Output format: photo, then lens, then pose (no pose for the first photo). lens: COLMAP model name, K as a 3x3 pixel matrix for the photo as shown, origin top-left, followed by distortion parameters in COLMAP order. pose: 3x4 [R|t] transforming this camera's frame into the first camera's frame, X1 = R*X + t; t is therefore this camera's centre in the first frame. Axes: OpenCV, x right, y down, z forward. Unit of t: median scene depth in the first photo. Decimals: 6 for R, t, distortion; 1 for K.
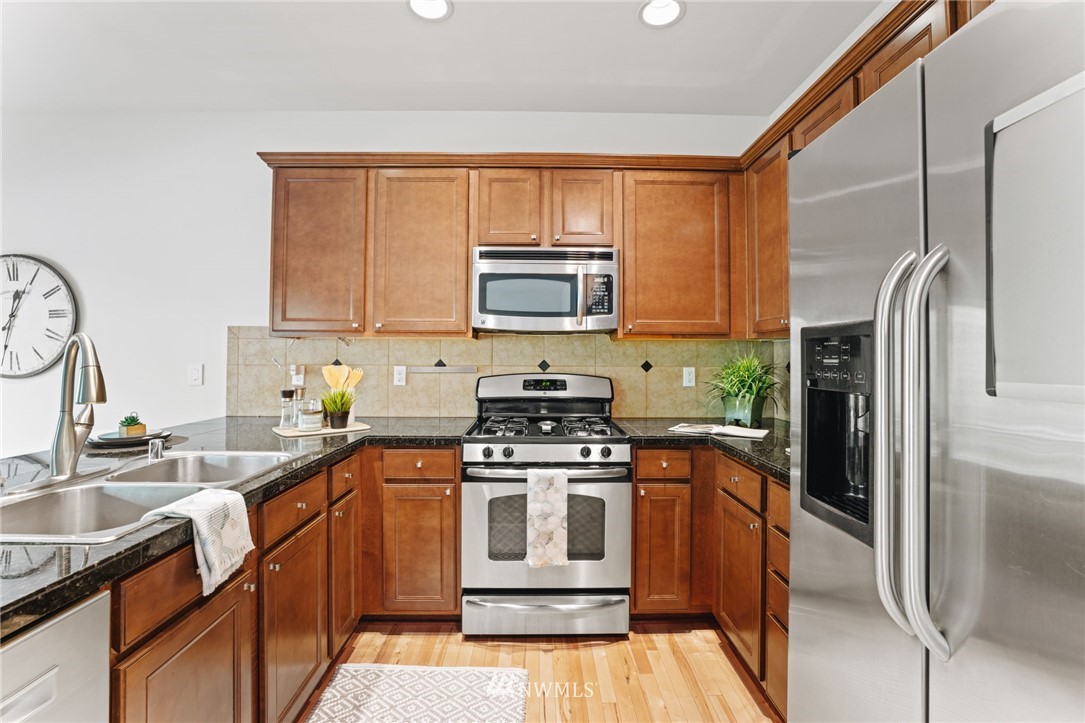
lens RADIAL K [[473.4, 0, 542.5], [0, 473.4, 361.5], [0, 0, 1]] dist [-0.038871, 0.016085]
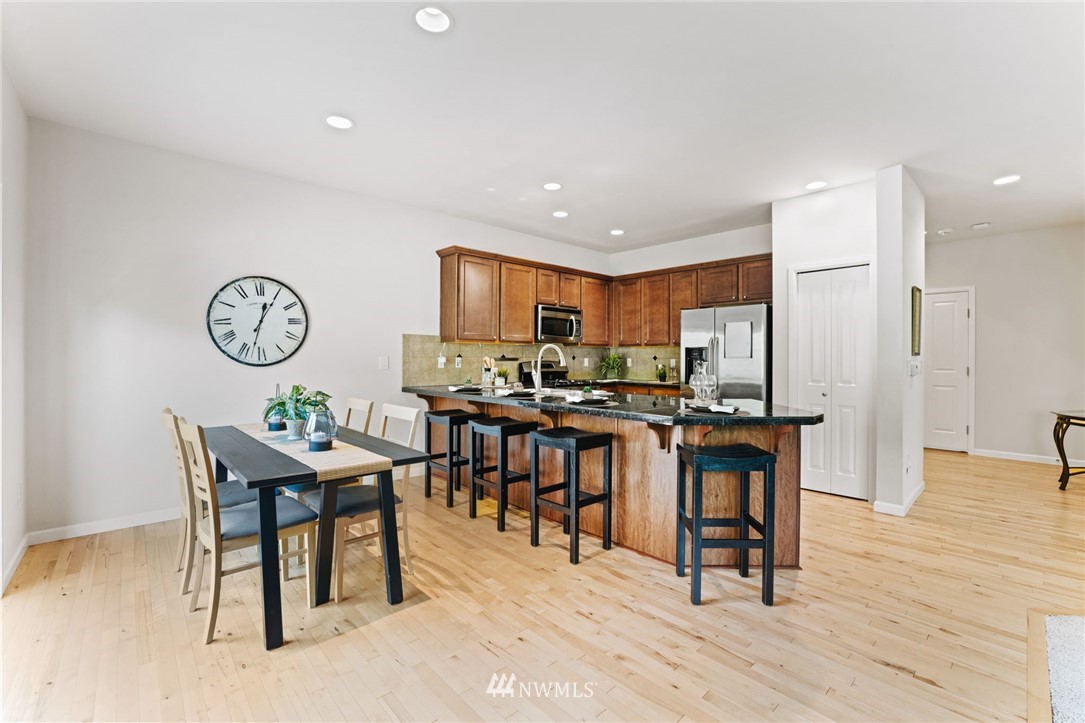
lens RADIAL K [[473.4, 0, 542.5], [0, 473.4, 361.5], [0, 0, 1]] dist [-0.038871, 0.016085]
pose [[0.734720, -0.005374, 0.678349, -1.660213], [0.000164, 0.999970, 0.007744, 0.011835], [-0.678370, -0.005579, 0.734699, -0.668889]]
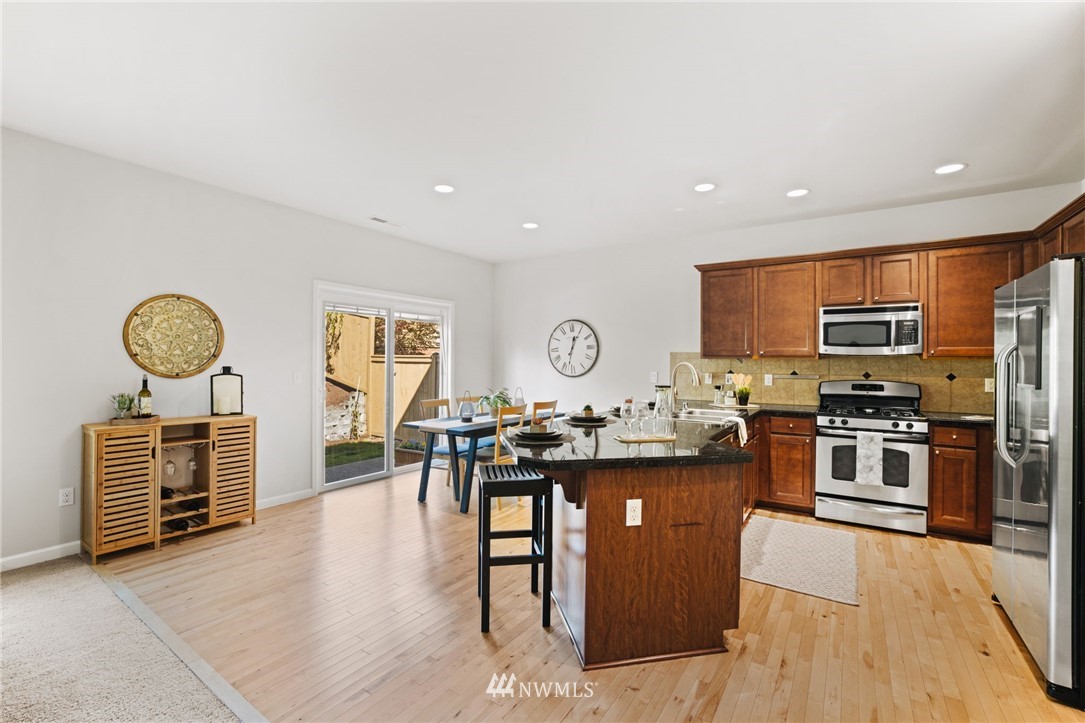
lens RADIAL K [[473.4, 0, 542.5], [0, 473.4, 361.5], [0, 0, 1]] dist [-0.038871, 0.016085]
pose [[0.826732, 0.000540, -0.562595, -0.018727], [-0.007983, 0.999910, -0.010772, -0.014212], [0.562539, 0.013397, 0.826662, -1.018700]]
